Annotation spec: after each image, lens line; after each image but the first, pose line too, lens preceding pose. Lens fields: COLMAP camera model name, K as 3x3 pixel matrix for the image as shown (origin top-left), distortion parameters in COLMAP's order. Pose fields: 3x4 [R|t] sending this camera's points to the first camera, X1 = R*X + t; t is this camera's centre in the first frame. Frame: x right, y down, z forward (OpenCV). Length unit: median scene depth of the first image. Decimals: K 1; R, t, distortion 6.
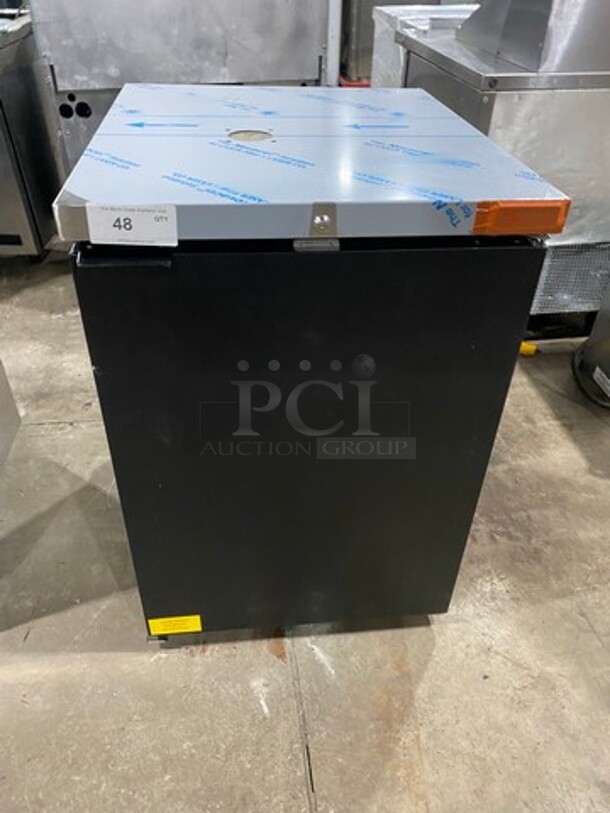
lens RADIAL K [[609.7, 0, 307.9], [0, 609.7, 403.0], [0, 0, 1]] dist [-0.007615, 0.002690]
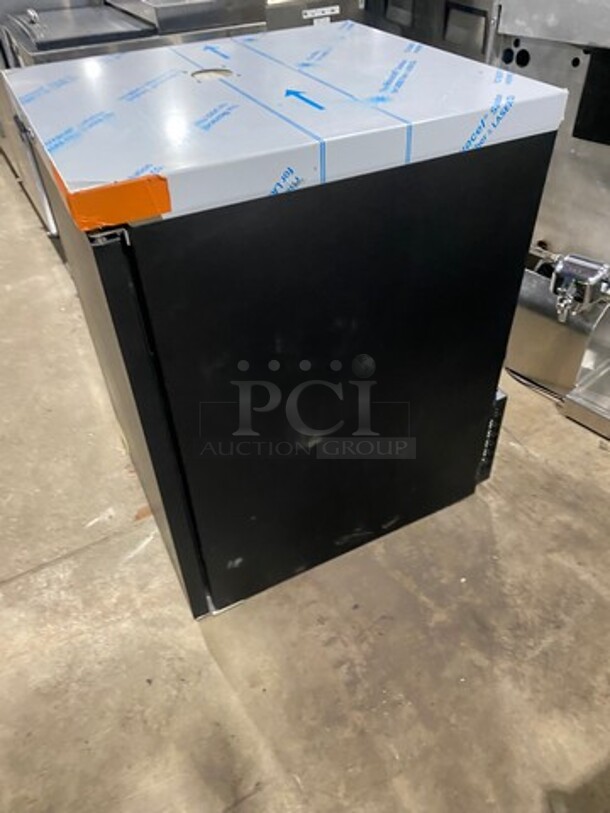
lens RADIAL K [[626.4, 0, 305.0], [0, 626.4, 406.5], [0, 0, 1]] dist [-0.000139, 0.001543]
pose [[0.337231, 0.584030, -0.738366, 0.815933], [-0.533185, 0.764881, 0.361484, -0.354260], [0.775879, 0.271782, 0.569338, 0.488484]]
